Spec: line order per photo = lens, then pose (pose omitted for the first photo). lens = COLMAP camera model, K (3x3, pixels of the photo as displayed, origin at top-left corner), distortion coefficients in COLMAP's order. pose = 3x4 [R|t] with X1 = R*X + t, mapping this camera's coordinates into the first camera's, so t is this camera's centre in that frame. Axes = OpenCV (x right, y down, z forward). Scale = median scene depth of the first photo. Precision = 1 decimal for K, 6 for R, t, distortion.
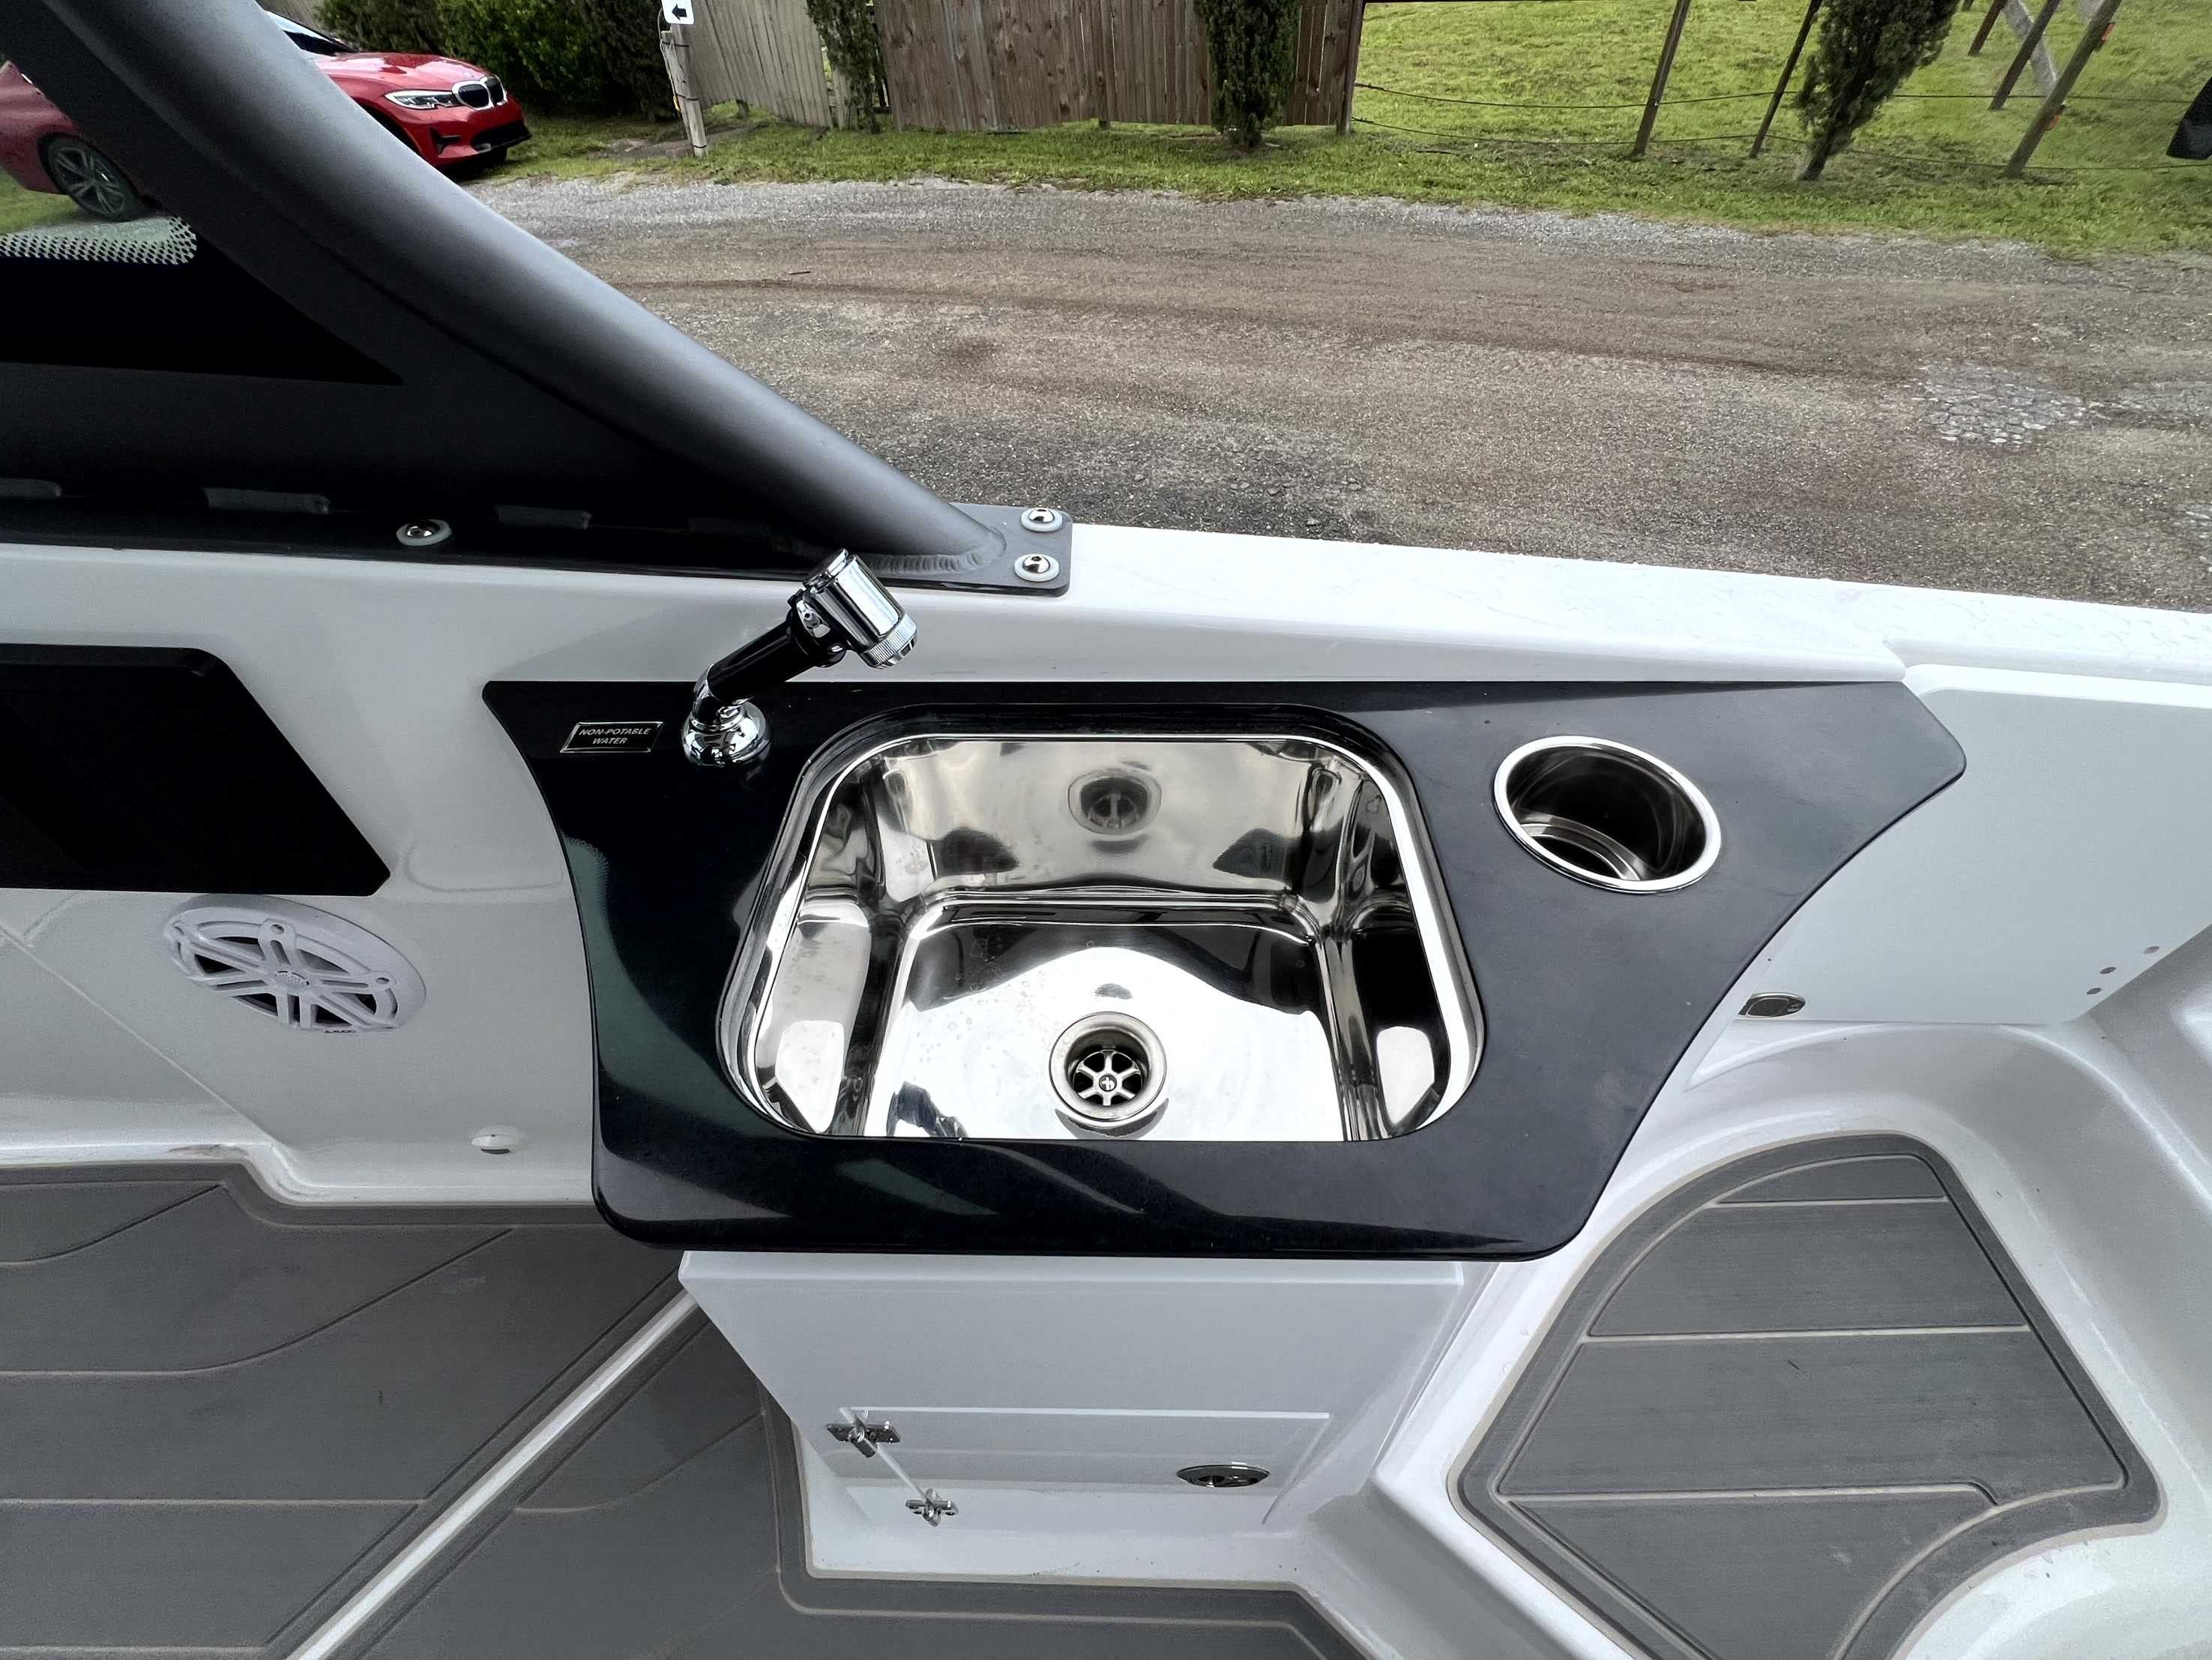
lens RADIAL K [[887.4, 0, 1104.9], [0, 887.4, 828.9], [0, 0, 1]] dist [-0.002261, 0.000414]
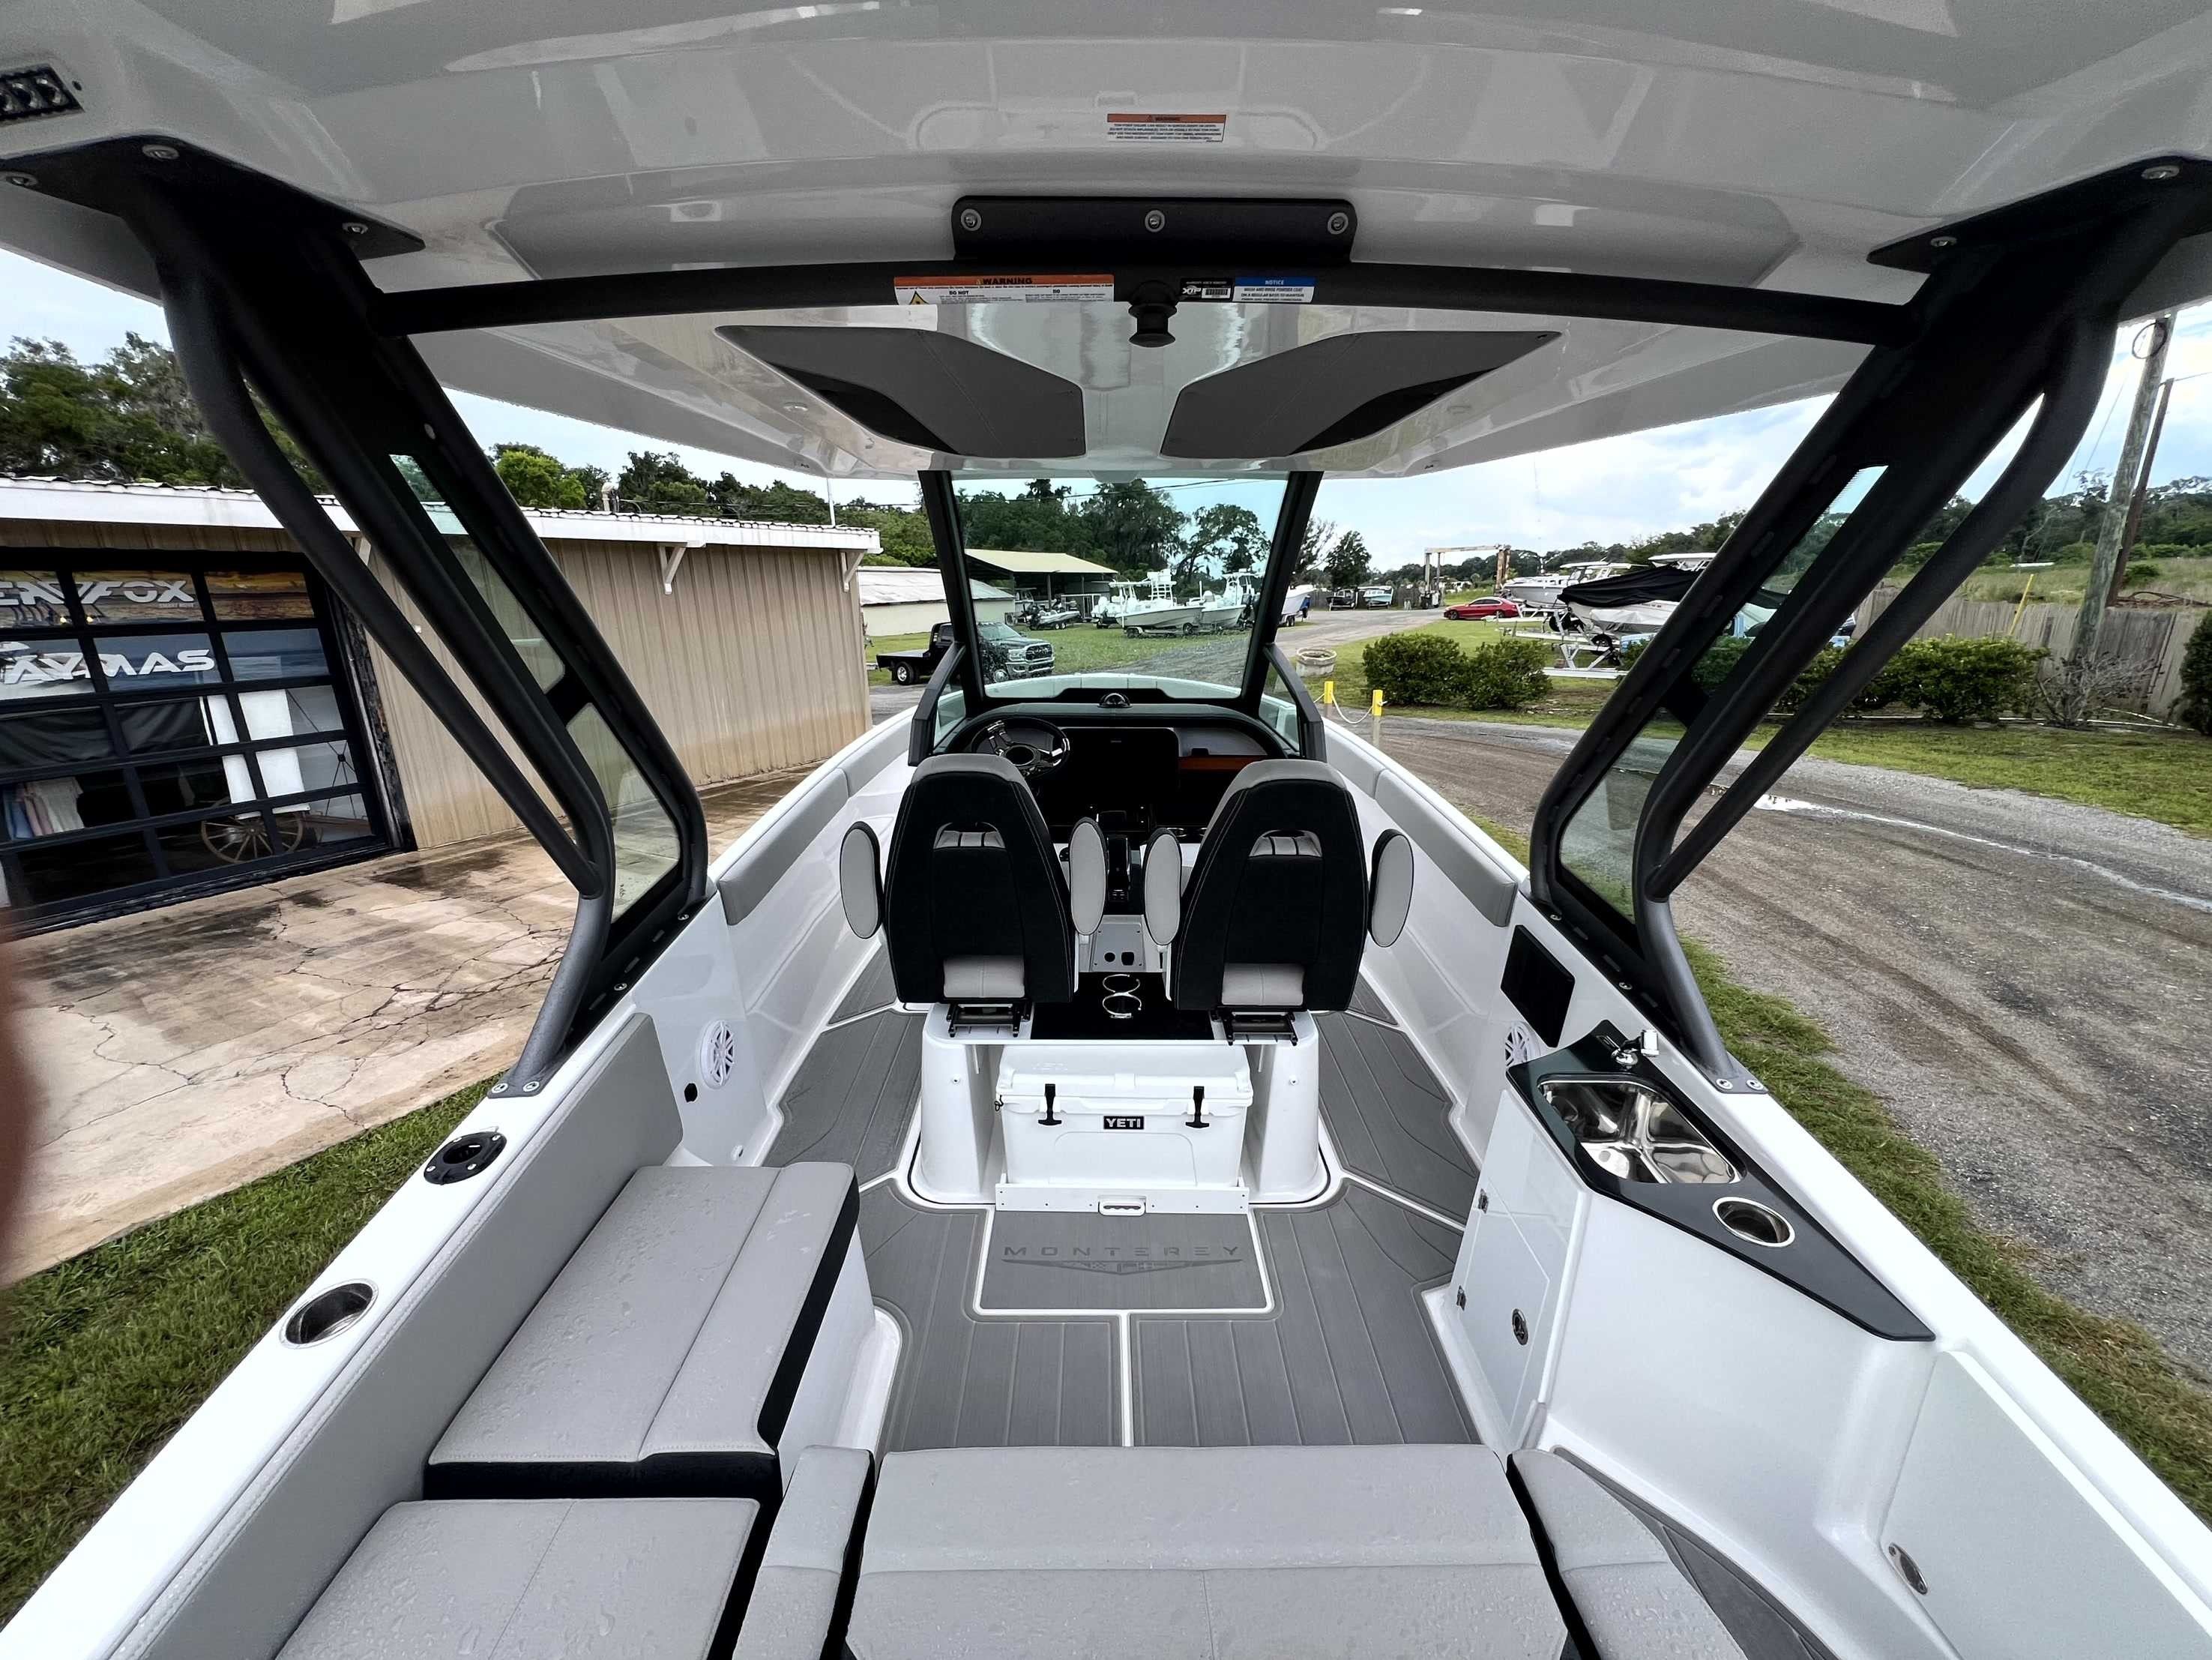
lens RADIAL K [[887.4, 0, 1104.9], [0, 887.4, 828.9], [0, 0, 1]] dist [-0.002261, 0.000414]
pose [[0.010388, 0.323753, -0.946085, 0.278378], [-0.740272, 0.638543, 0.210383, 0.011392], [0.672228, 0.698174, 0.246298, -0.207730]]
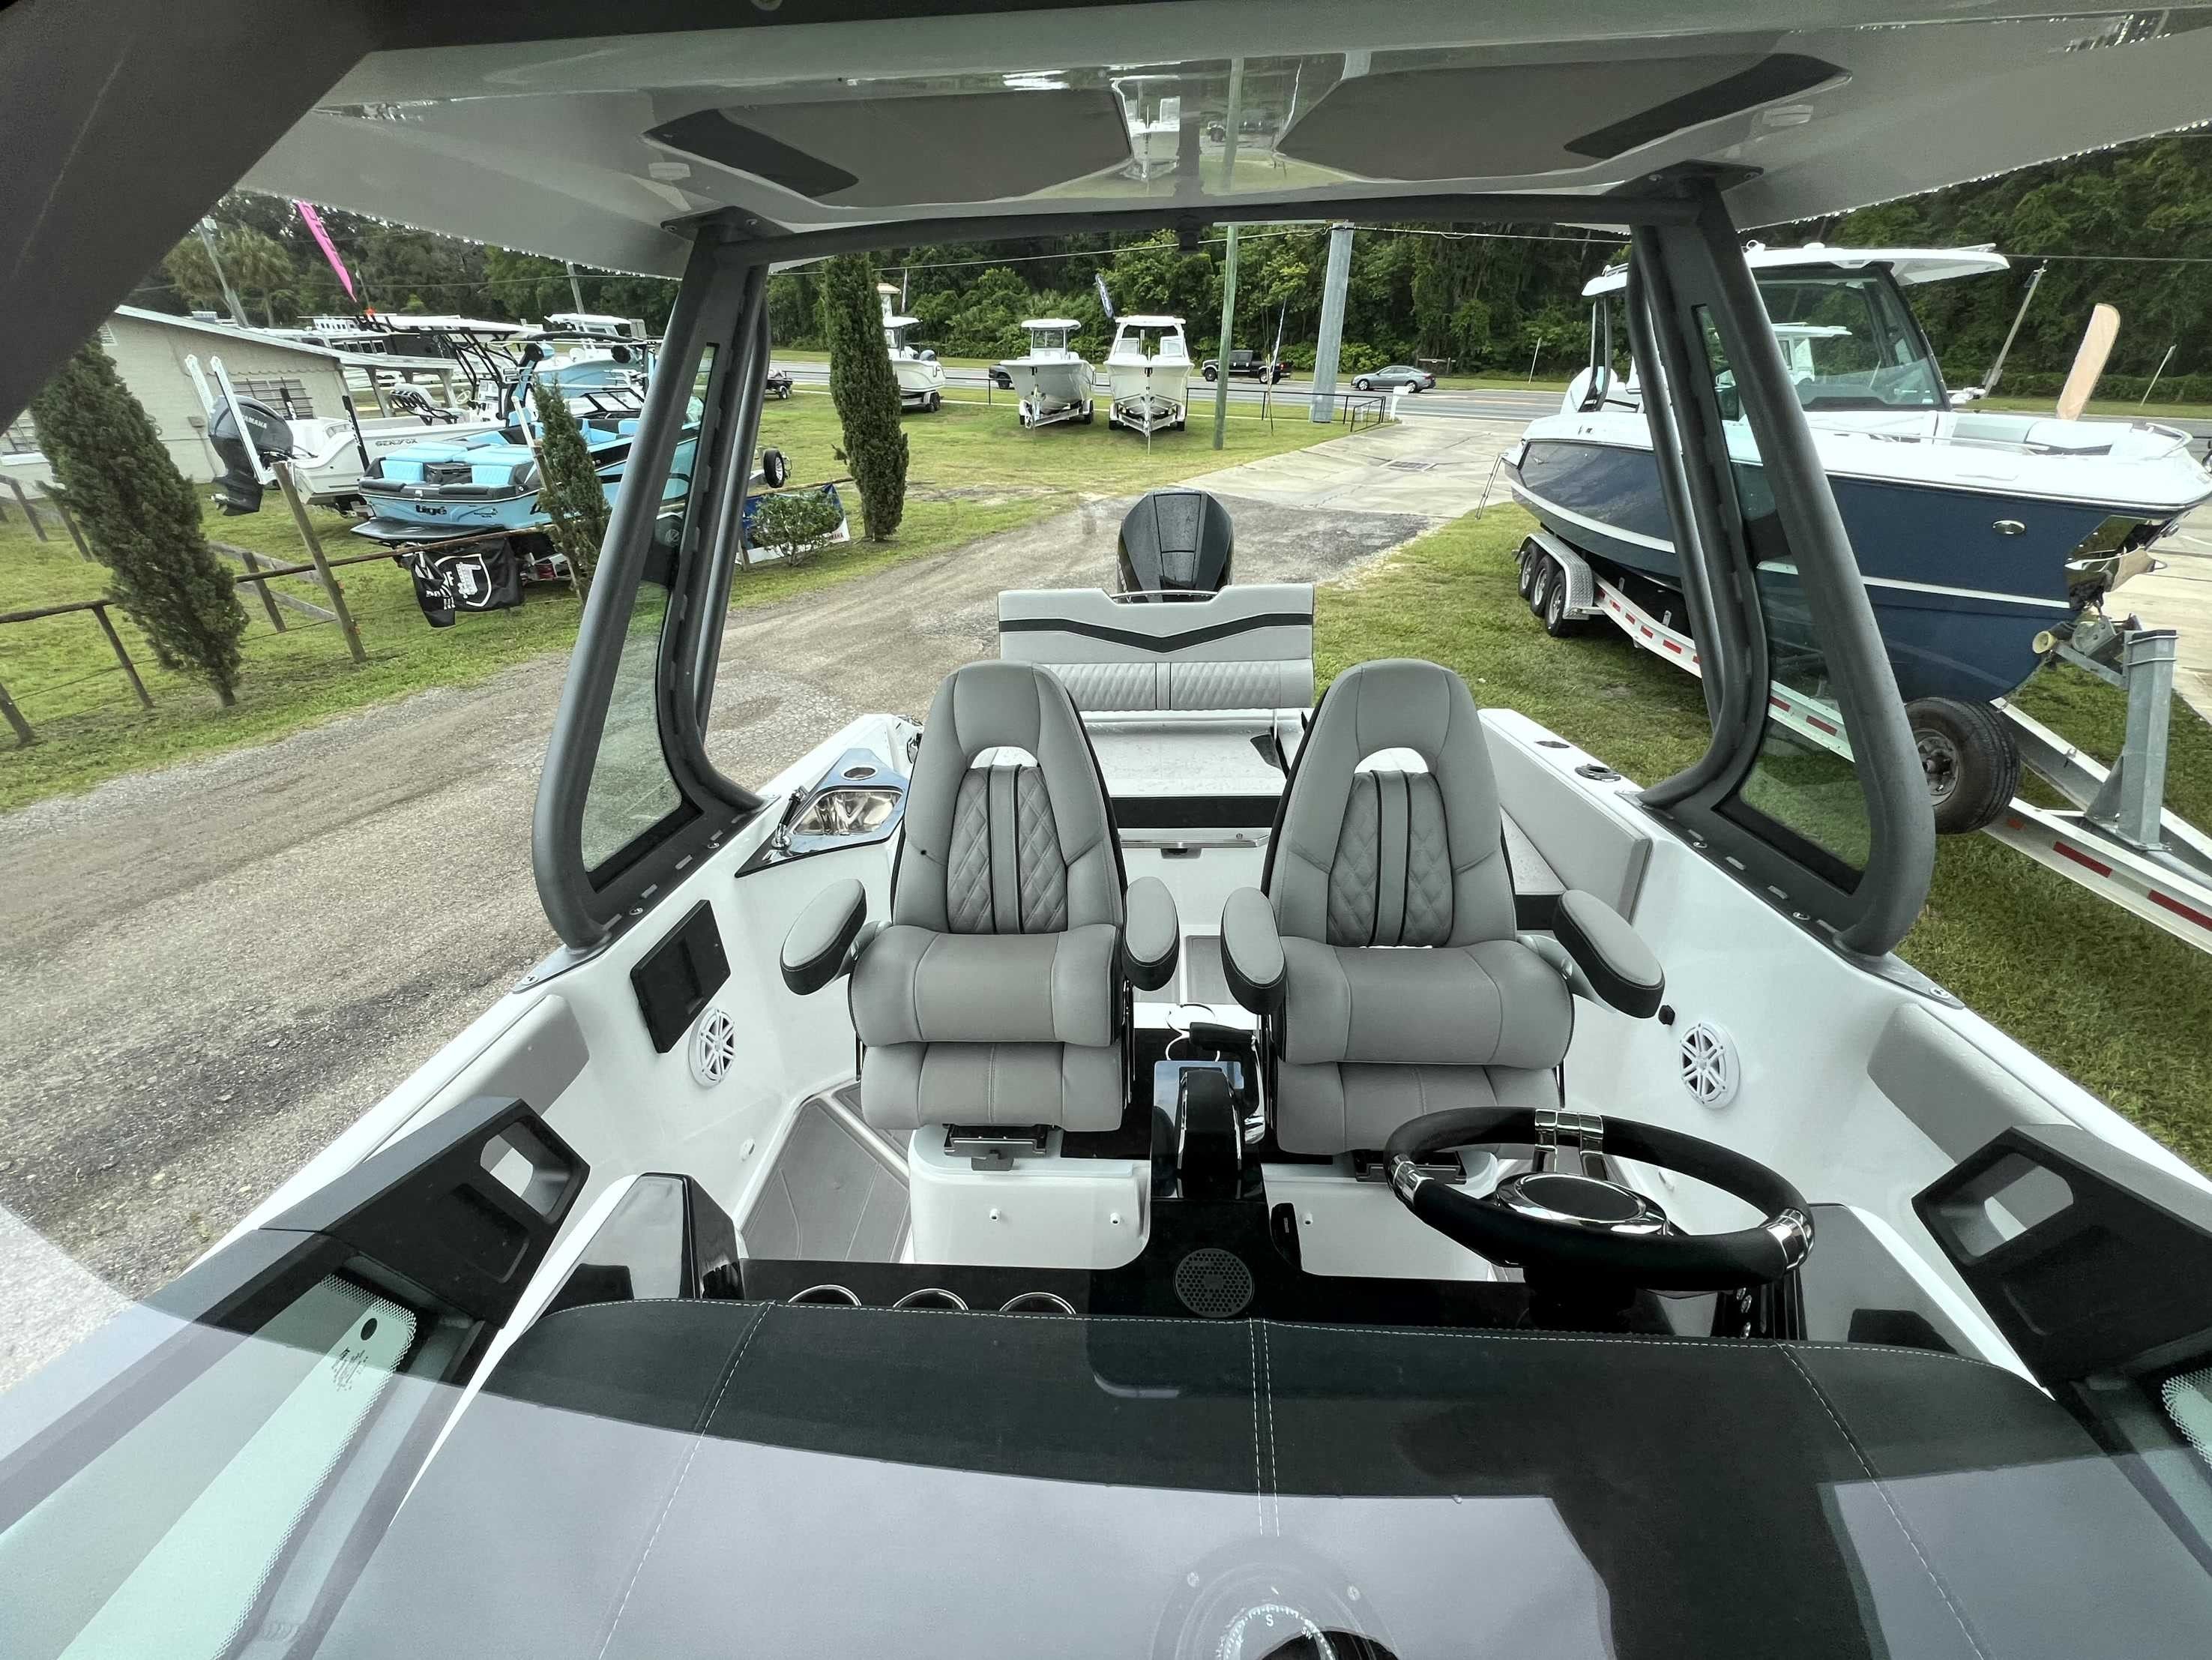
lens RADIAL K [[887.4, 0, 1104.9], [0, 887.4, 828.9], [0, 0, 1]] dist [-0.002261, 0.000414]
pose [[0.052823, -0.431662, 0.900488, -0.445895], [0.755667, 0.606782, 0.246542, -0.001424], [-0.652823, 0.667445, 0.358245, -0.179770]]
